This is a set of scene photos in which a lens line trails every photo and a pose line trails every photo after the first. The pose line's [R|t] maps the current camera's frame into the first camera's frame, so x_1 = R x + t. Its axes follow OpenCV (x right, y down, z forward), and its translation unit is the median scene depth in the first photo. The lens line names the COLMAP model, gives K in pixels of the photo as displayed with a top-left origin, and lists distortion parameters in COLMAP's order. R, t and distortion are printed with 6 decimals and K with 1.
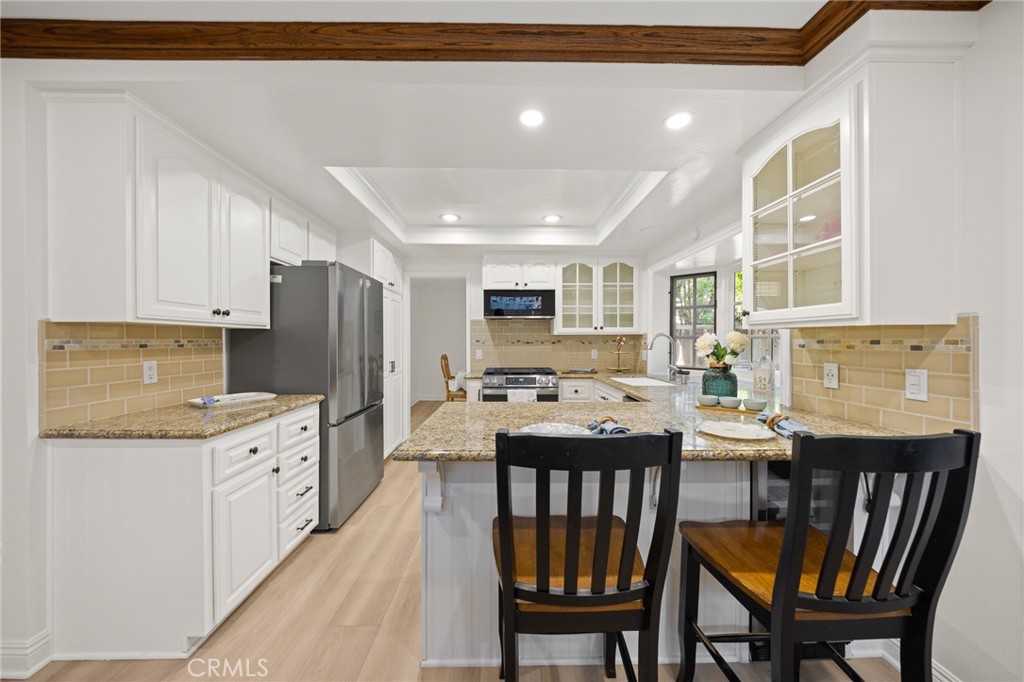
lens RADIAL K [[364.1, 0, 509.3], [0, 364.1, 342.3], [0, 0, 1]] dist [-0.005404, 0.000026]
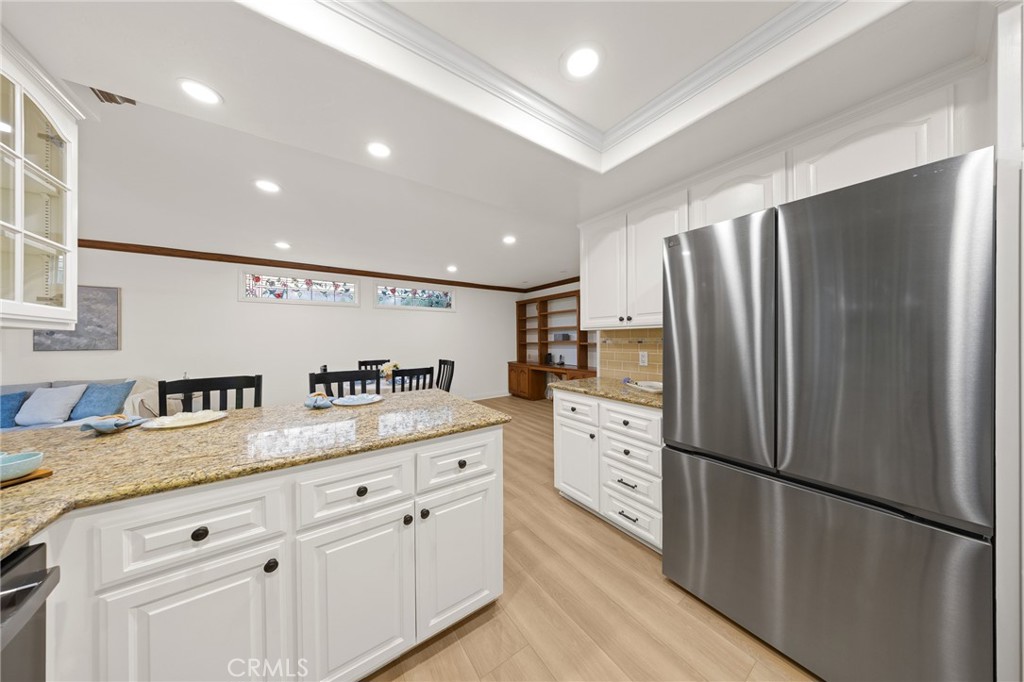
lens RADIAL K [[295.4, 0, 510.9], [0, 295.4, 338.3], [0, 0, 1]] dist [-0.006188, 0.000595]
pose [[-0.827621, 0.003144, -0.561278, 0.200091], [0.003609, 0.999993, 0.000279, -0.008547], [0.561275, -0.001795, -0.827627, 1.630122]]
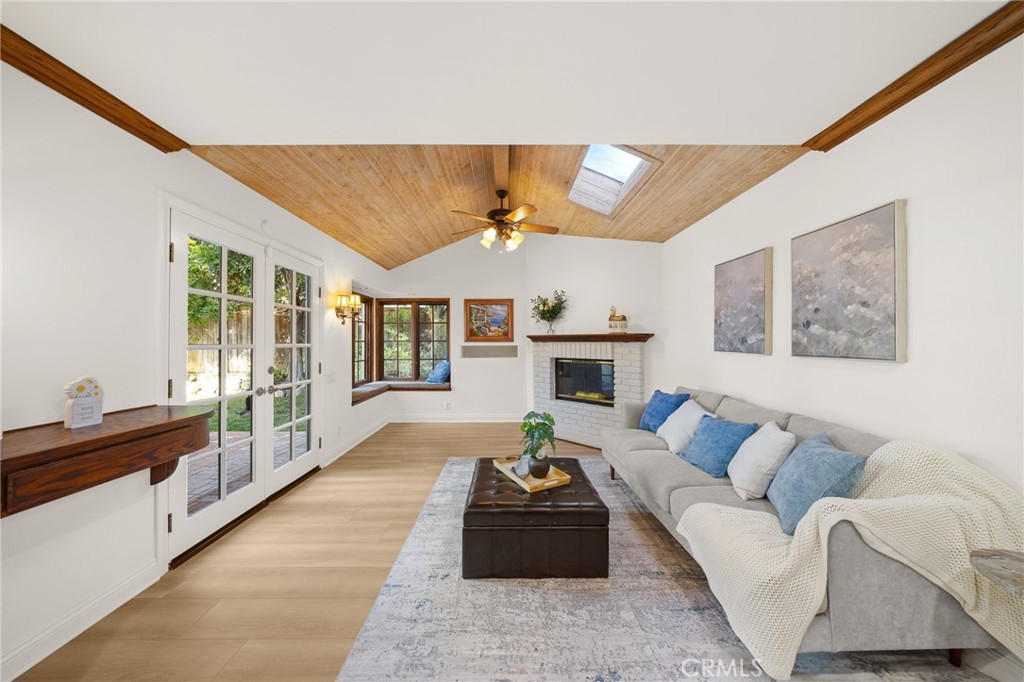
lens RADIAL K [[340.9, 0, 513.4], [0, 340.9, 341.1], [0, 0, 1]] dist [-0.003907, -0.000497]
pose [[-0.000281, 0.003139, 0.999995, 0.370896], [0.008618, 0.999958, -0.003137, 0.001534], [-0.999963, 0.008617, -0.000308, -0.228079]]
